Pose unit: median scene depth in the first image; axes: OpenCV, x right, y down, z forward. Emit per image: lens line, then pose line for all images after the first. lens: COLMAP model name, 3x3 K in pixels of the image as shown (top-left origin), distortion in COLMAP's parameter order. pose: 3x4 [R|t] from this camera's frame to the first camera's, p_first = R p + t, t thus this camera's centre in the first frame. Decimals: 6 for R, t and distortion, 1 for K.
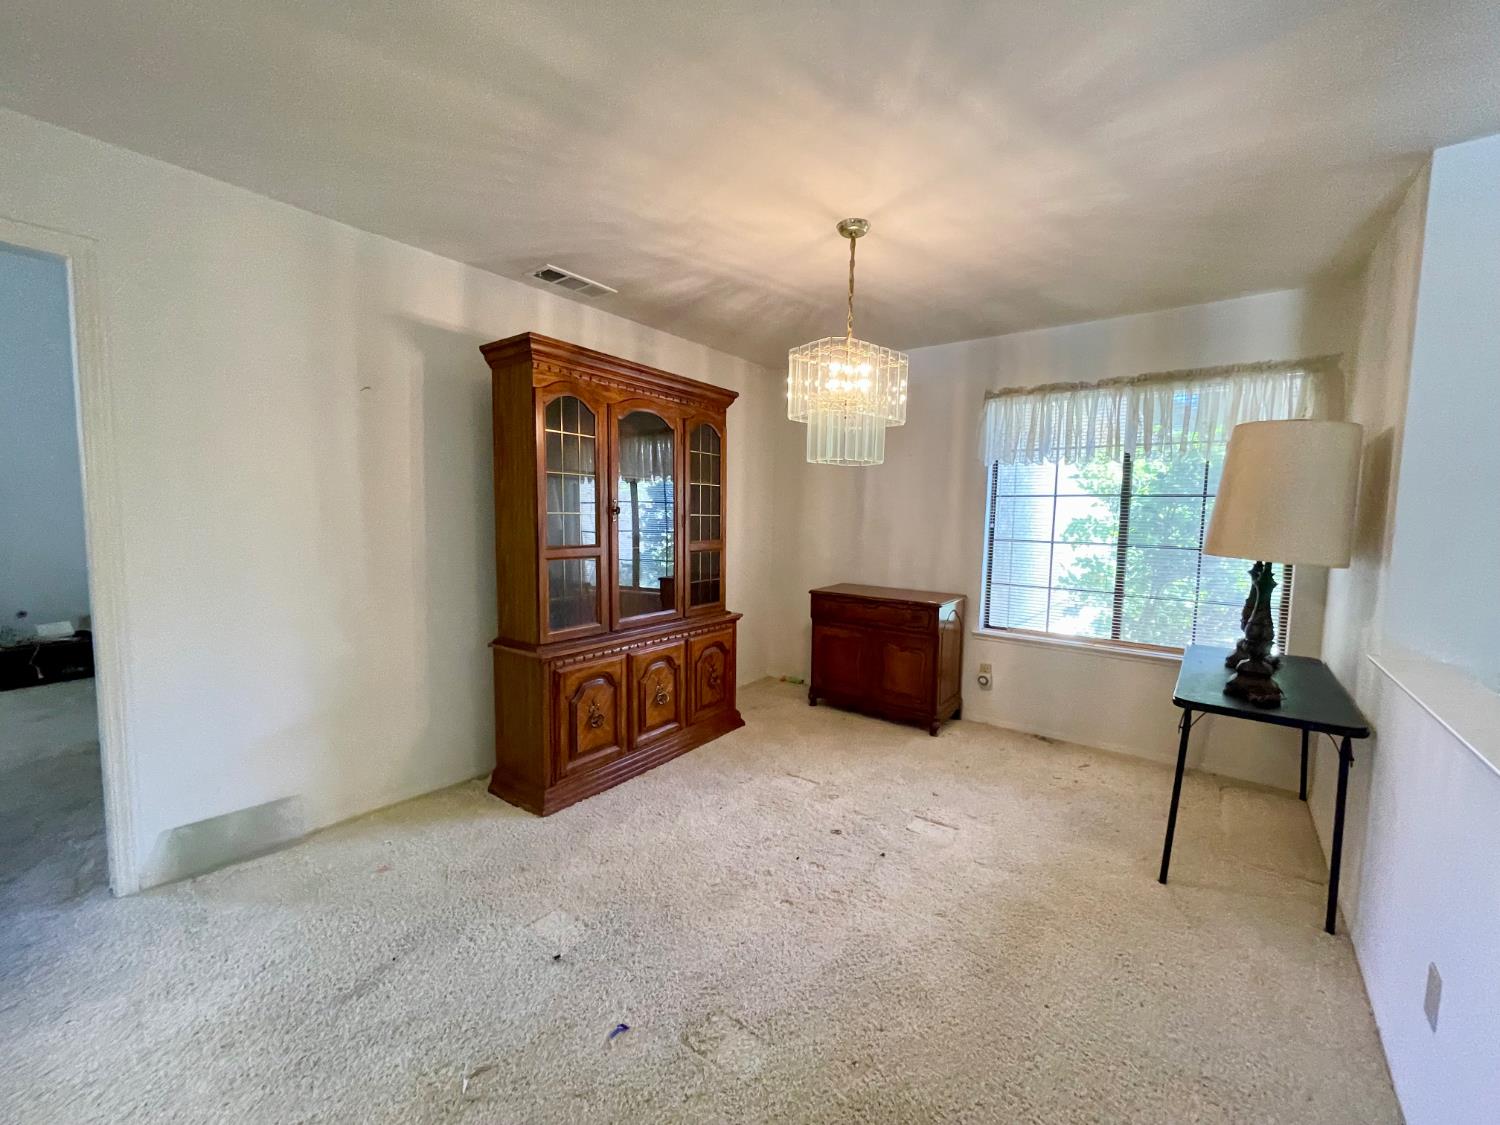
lens RADIAL K [[604.7, 0, 750.0], [0, 604.7, 561.5], [0, 0, 1]] dist [-0.000170, -0.000730]
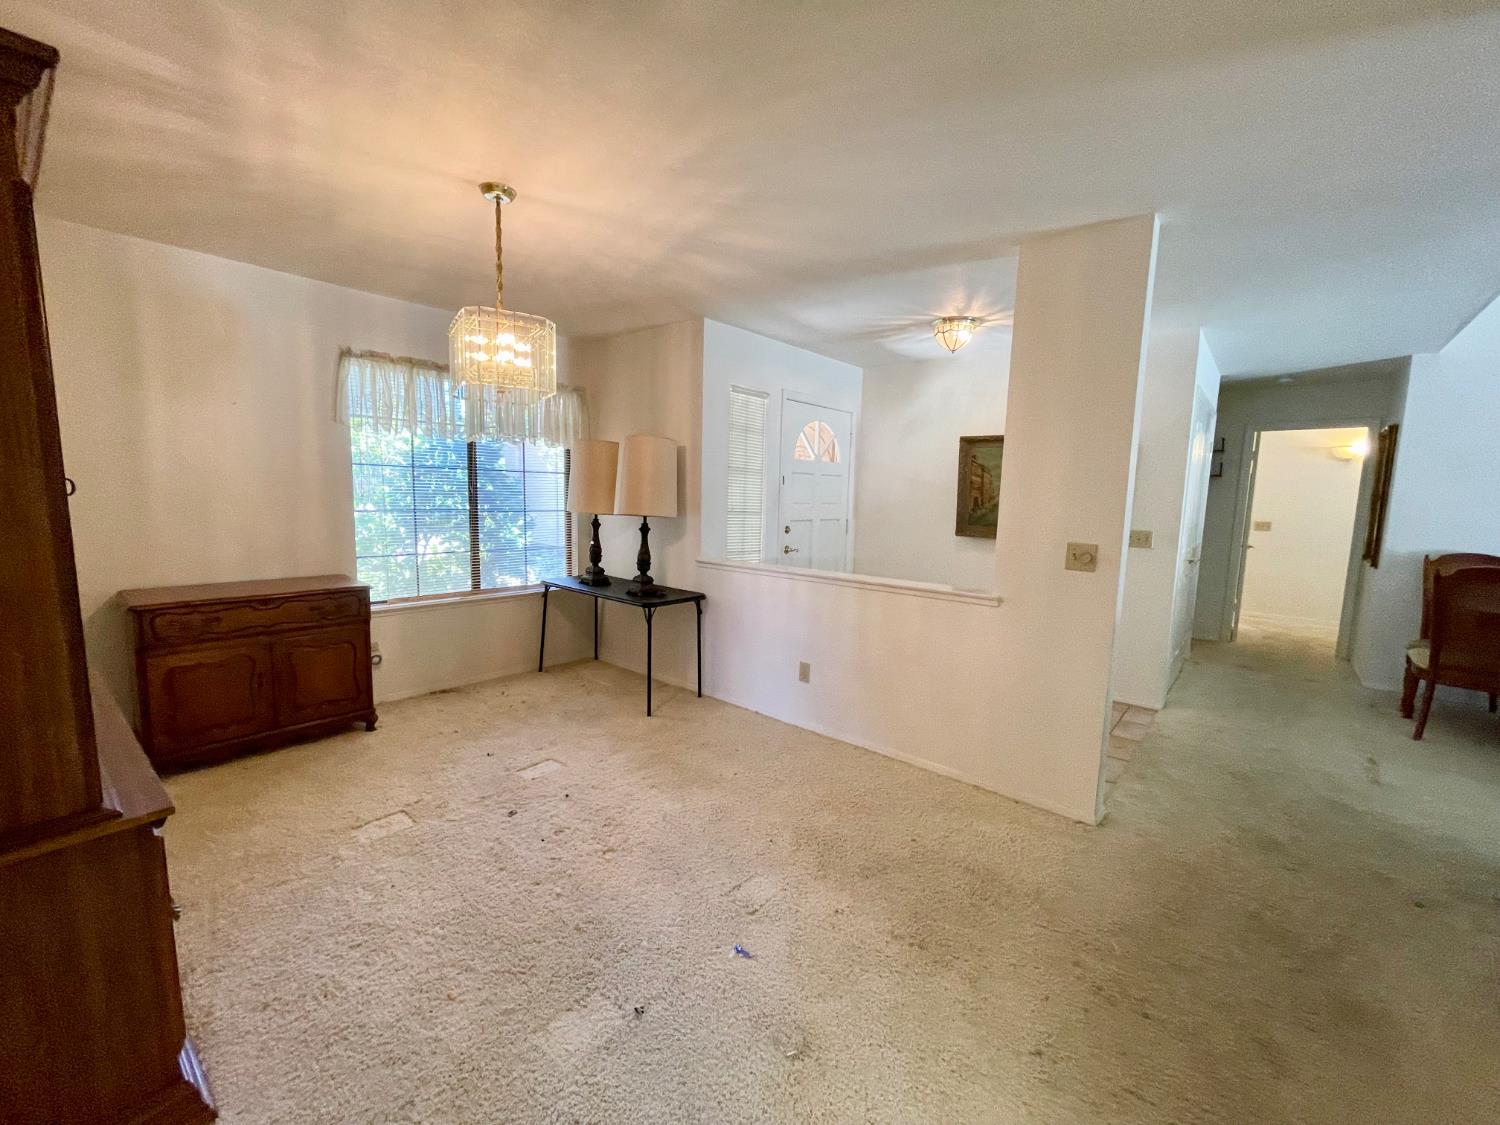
lens RADIAL K [[604.7, 0, 750.4], [0, 604.7, 562.8], [0, 0, 1]] dist [-0.000170, -0.000730]
pose [[0.062332, -0.132266, 0.989252, -0.619883], [0.057552, 0.990007, 0.128741, -0.053606], [-0.996395, 0.048909, 0.069321, 0.424262]]
